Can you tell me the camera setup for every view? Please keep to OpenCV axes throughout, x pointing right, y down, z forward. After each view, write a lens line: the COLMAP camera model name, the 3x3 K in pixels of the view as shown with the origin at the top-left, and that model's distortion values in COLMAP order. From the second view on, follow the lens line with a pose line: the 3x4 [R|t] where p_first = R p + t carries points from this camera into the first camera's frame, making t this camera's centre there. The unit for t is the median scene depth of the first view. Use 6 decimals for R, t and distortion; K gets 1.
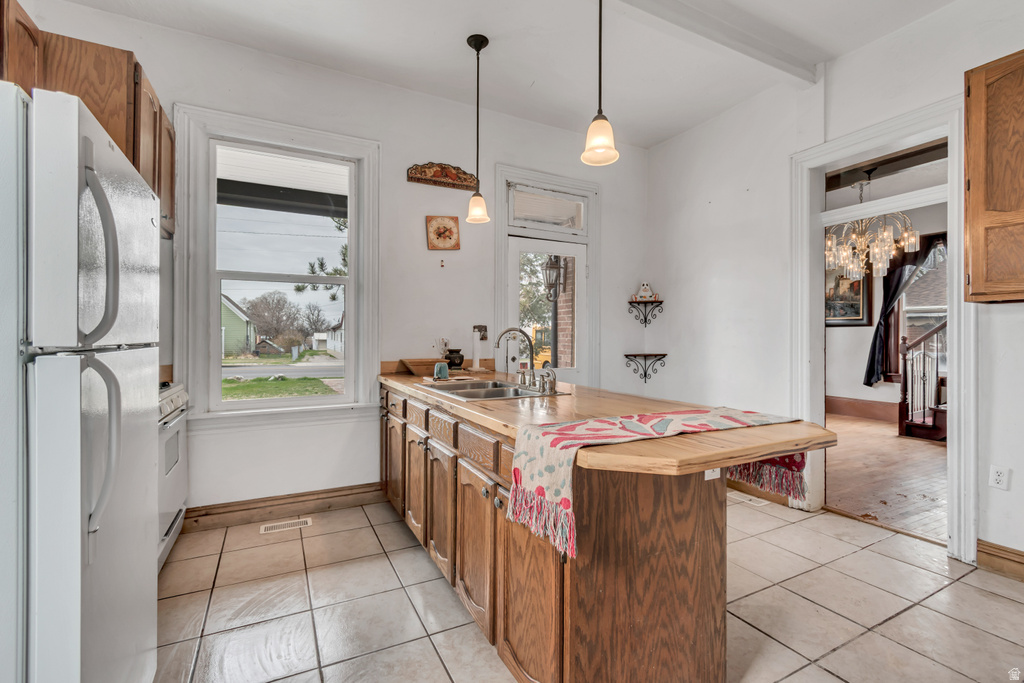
lens RADIAL K [[465.3, 0, 512.3], [0, 465.3, 335.3], [0, 0, 1]] dist [0.002158, 0.000006]
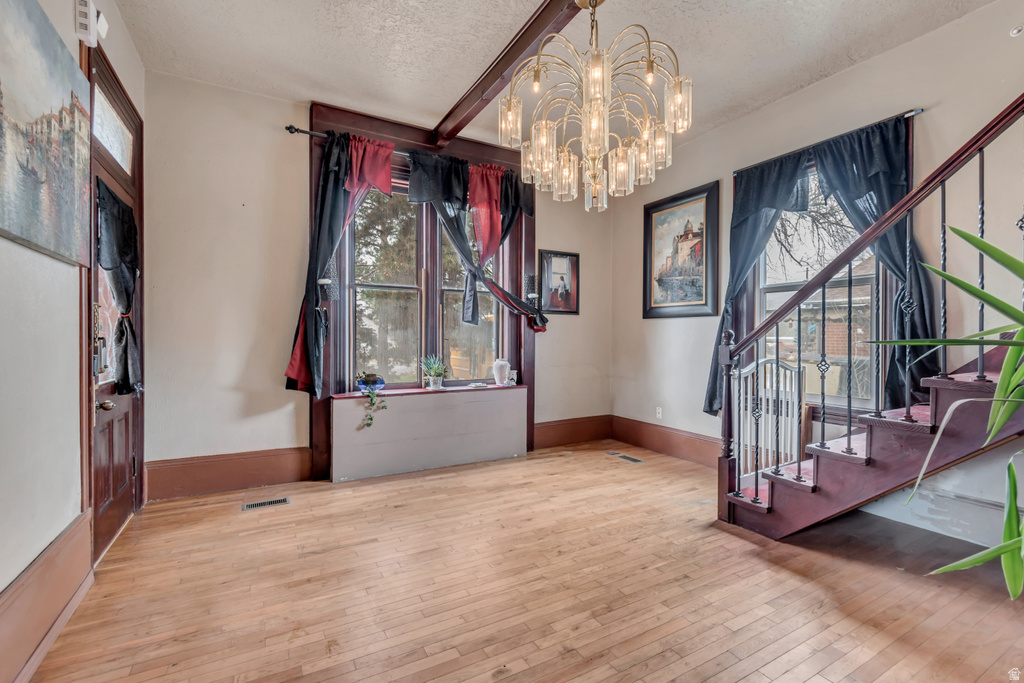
lens RADIAL K [[465.3, 0, 512.3], [0, 465.3, 335.3], [0, 0, 1]] dist [0.002158, 0.000006]
pose [[0.999976, -0.006901, 0.000659, 0.500105], [0.006900, 0.999975, 0.001378, 0.002854], [-0.000668, -0.001373, 0.999999, 0.395853]]
